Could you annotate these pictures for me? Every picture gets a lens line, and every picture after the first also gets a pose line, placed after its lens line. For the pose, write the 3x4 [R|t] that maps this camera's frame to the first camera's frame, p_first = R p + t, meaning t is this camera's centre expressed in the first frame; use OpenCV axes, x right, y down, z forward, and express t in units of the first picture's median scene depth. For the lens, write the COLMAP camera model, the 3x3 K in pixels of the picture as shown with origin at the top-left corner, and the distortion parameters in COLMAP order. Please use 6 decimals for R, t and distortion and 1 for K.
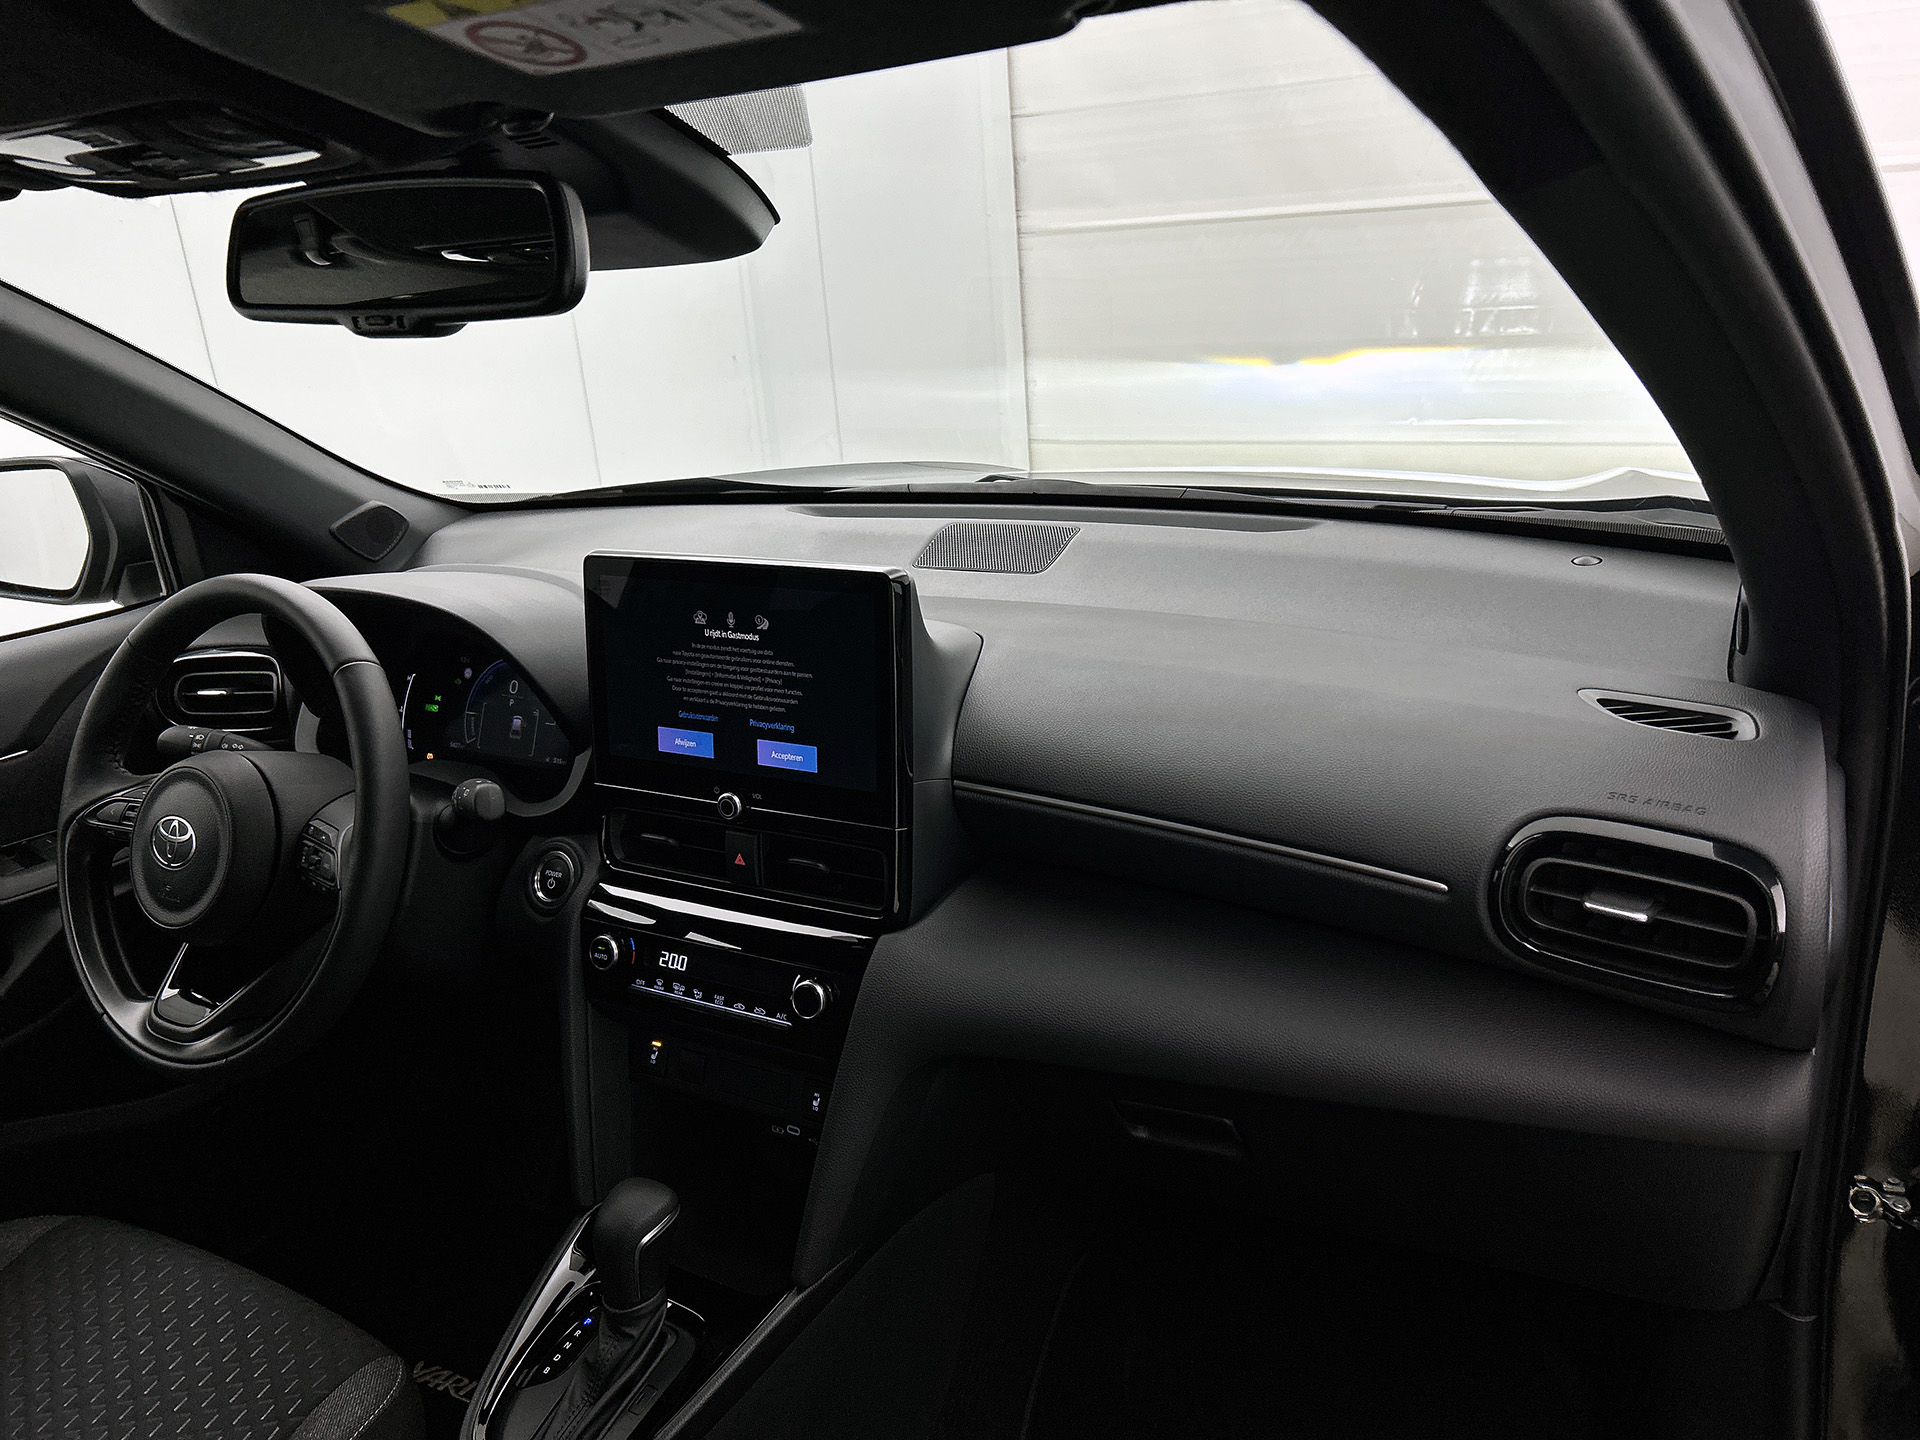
lens RADIAL K [[1487.5, 0, 983.6], [0, 1487.5, 724.0], [0, 0, 1]] dist [0.086110, -0.123777]
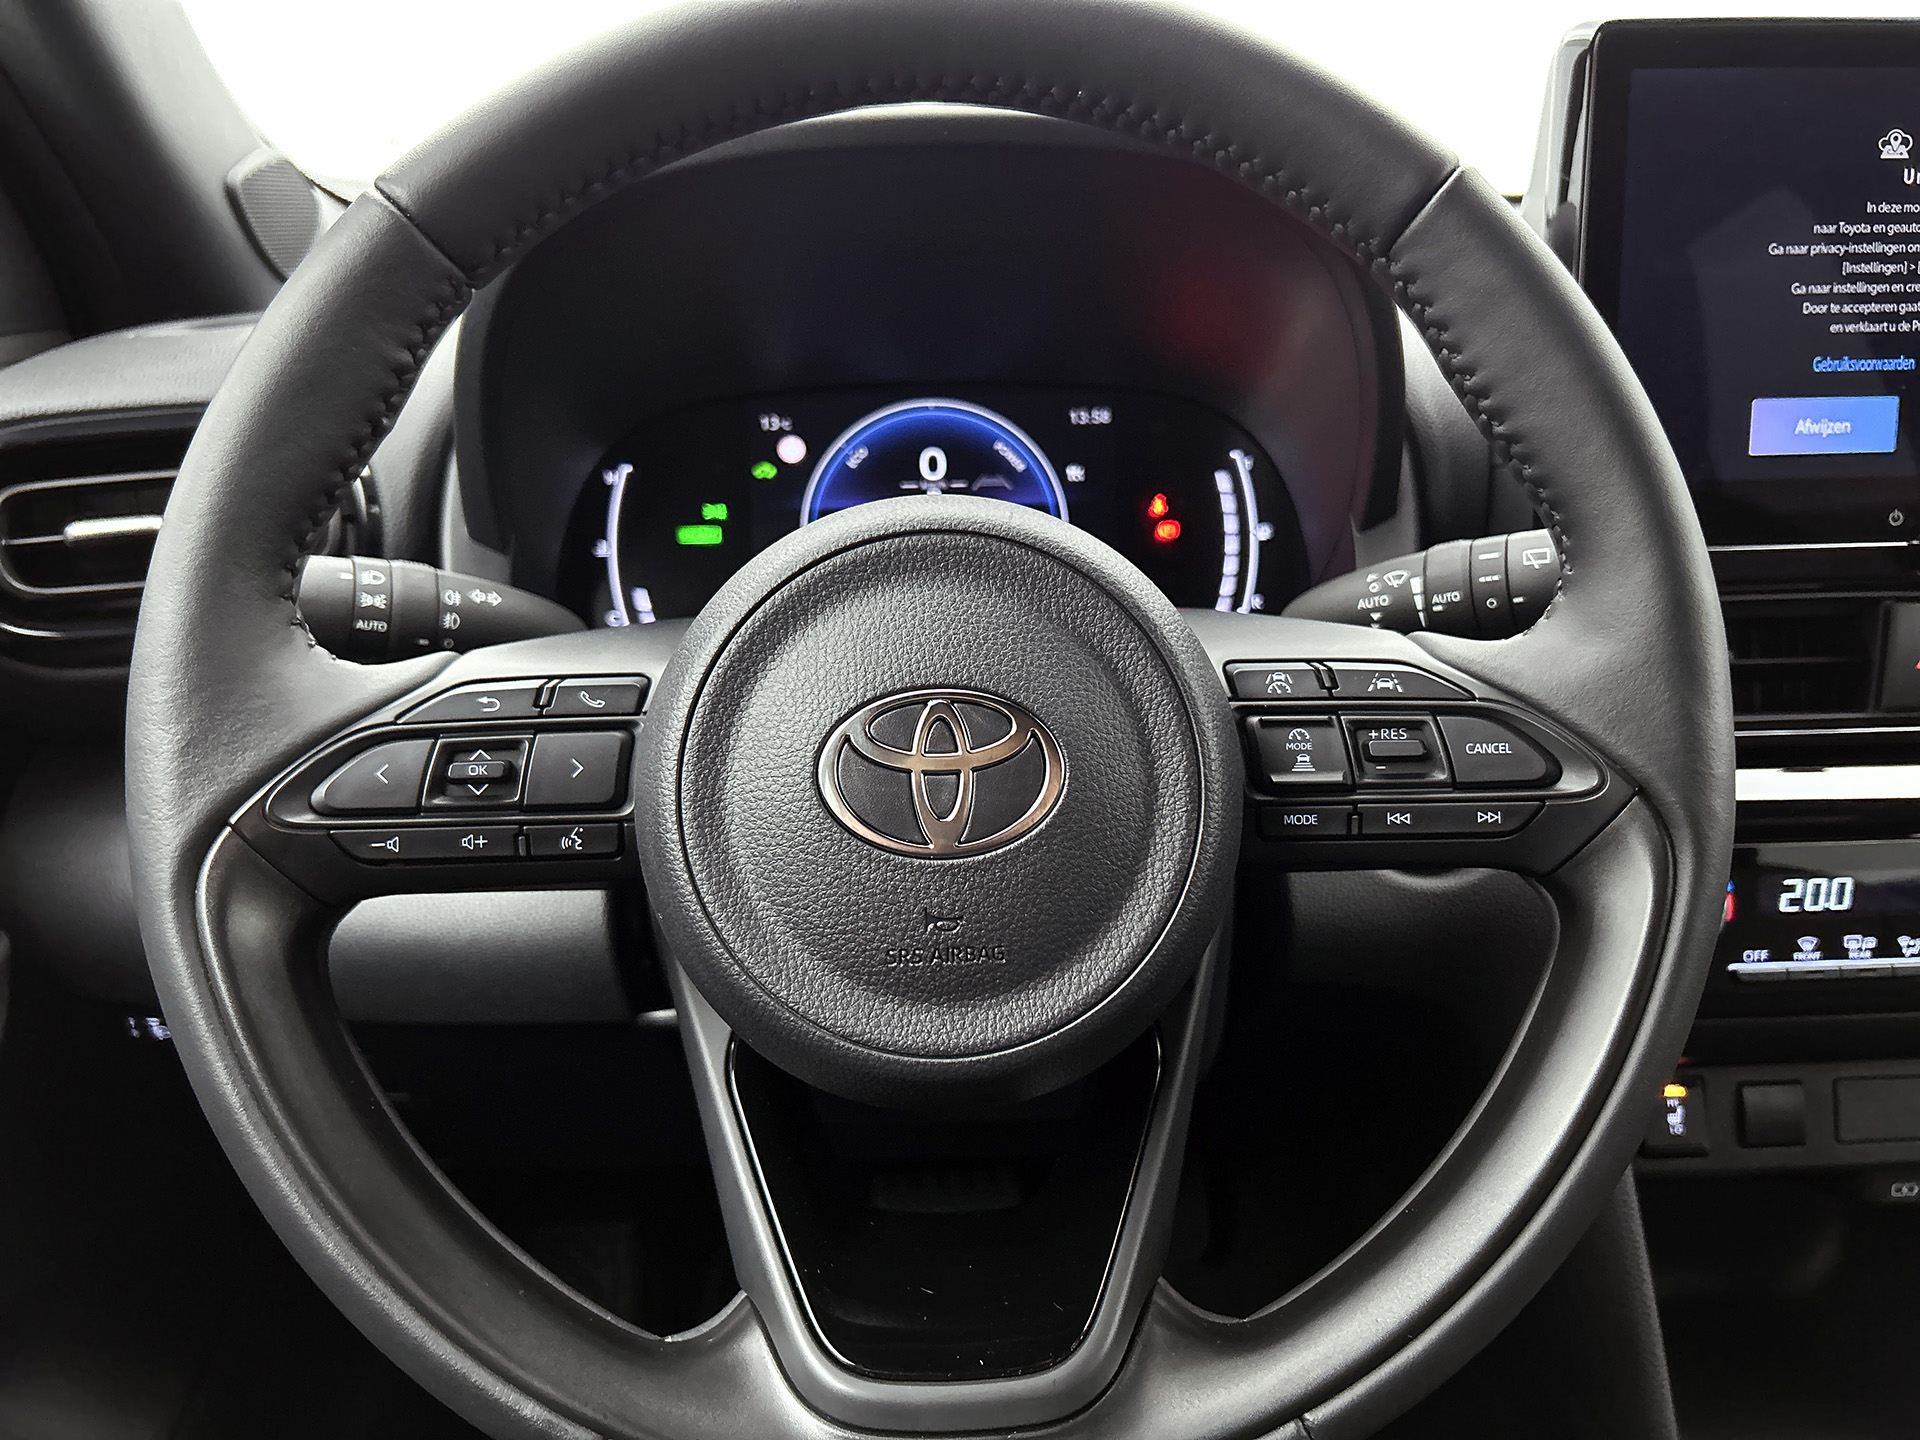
lens RADIAL K [[1487.5, 0, 983.6], [0, 1487.5, 724.0], [0, 0, 1]] dist [0.086110, -0.123777]
pose [[0.840554, -0.116078, 0.529146, -0.704440], [0.131353, 0.991297, 0.008804, 0.068390], [-0.525563, 0.062105, 0.848485, 0.757634]]
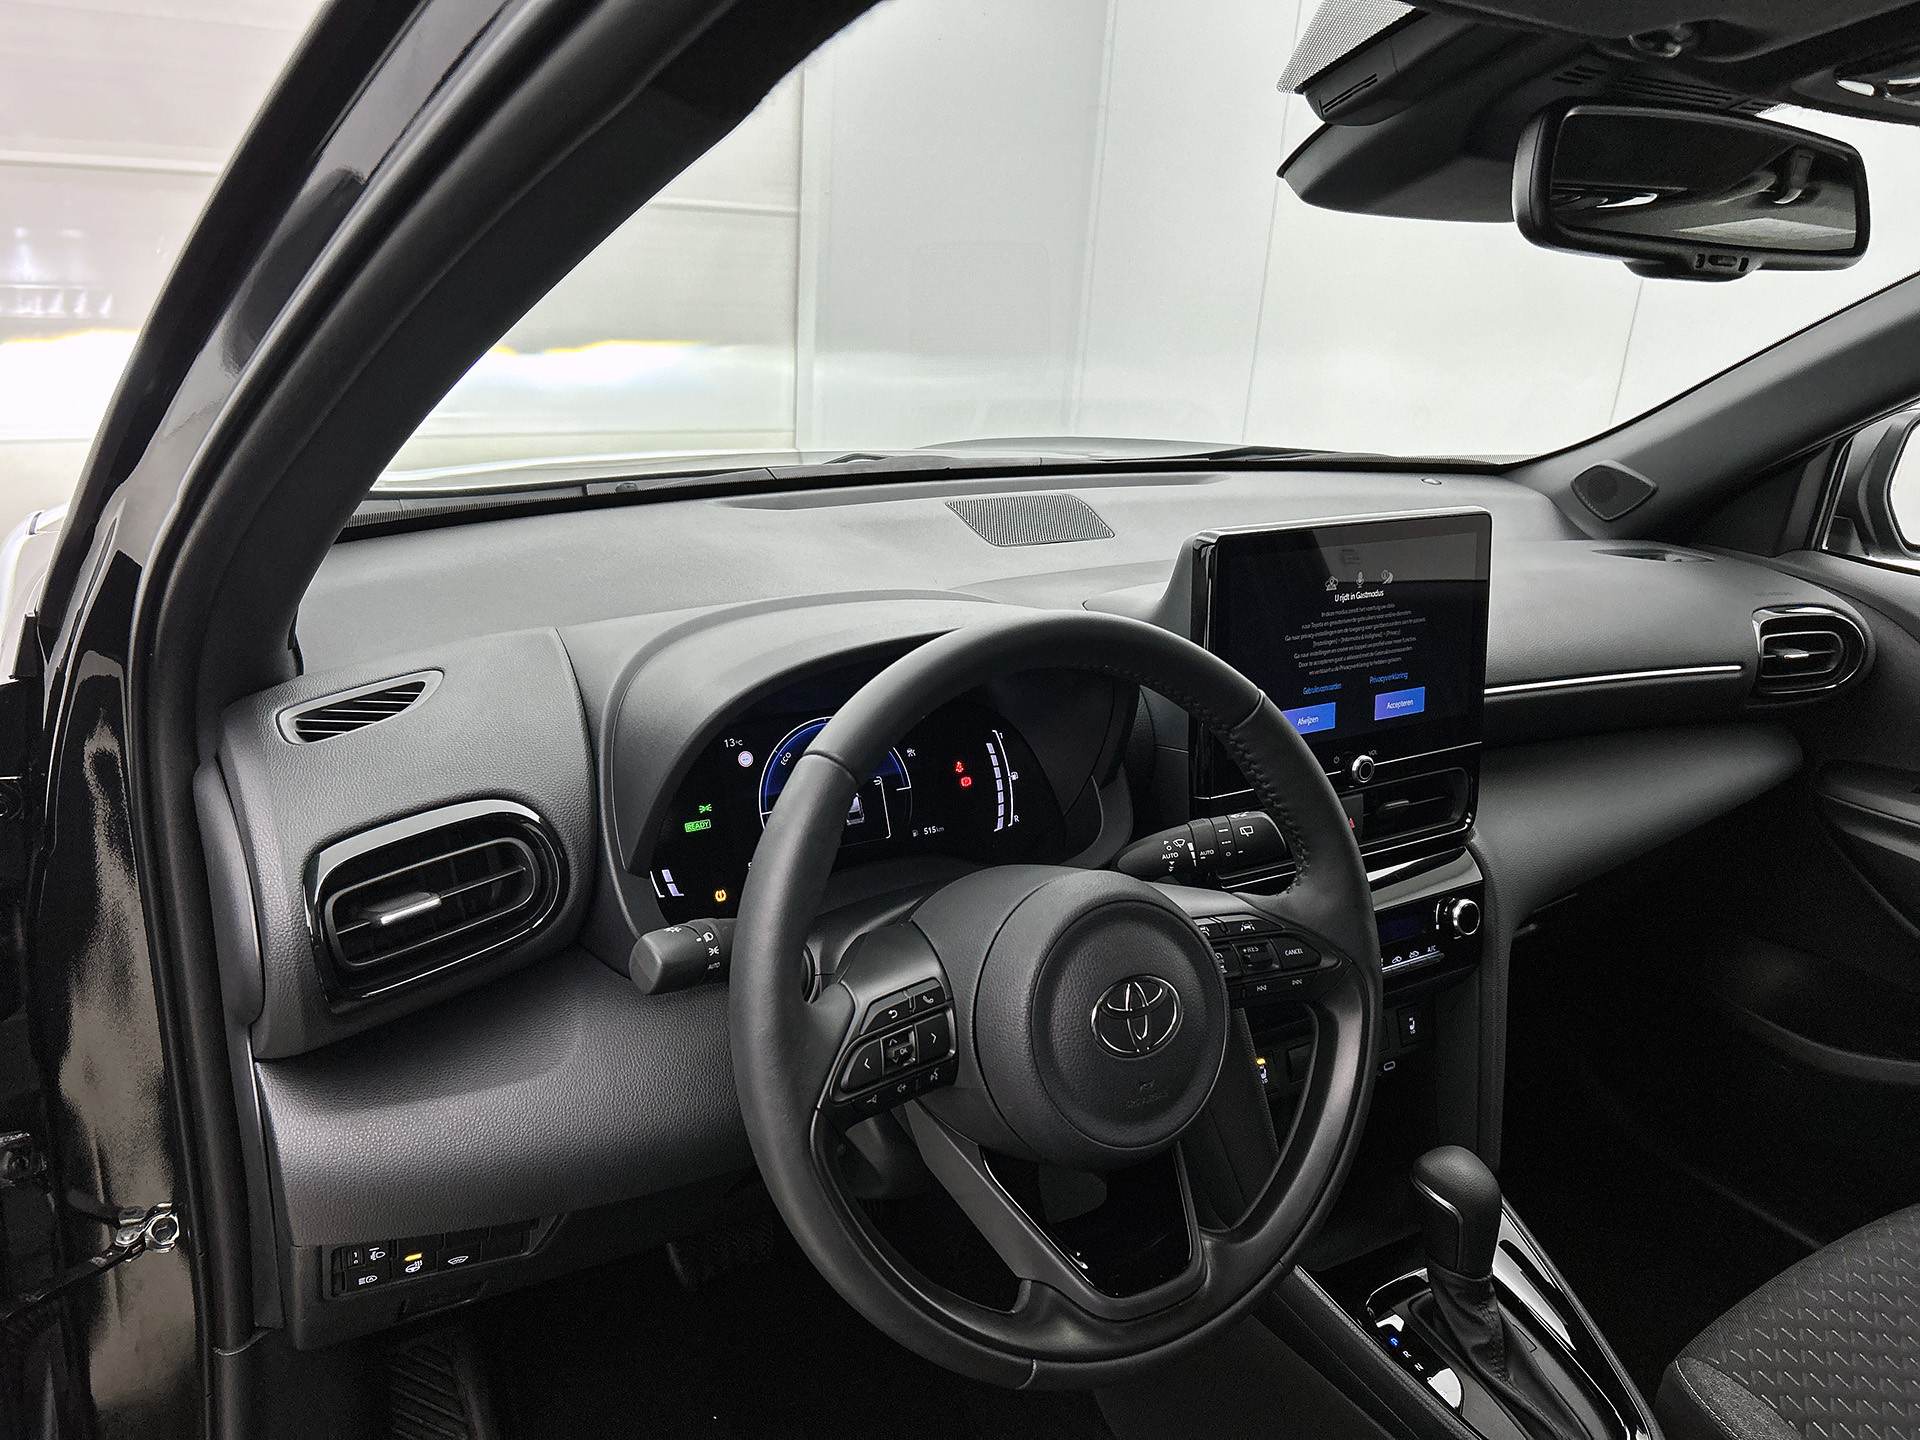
lens RADIAL K [[1457.3, 0, 960.0], [0, 1457.3, 720.0], [0, 0, 1]] dist [0.077147, -0.000633]
pose [[0.474097, -0.196843, 0.858187, -1.127261], [0.199684, 0.973330, 0.112940, -0.139876], [-0.857530, 0.117822, 0.500759, 0.742134]]
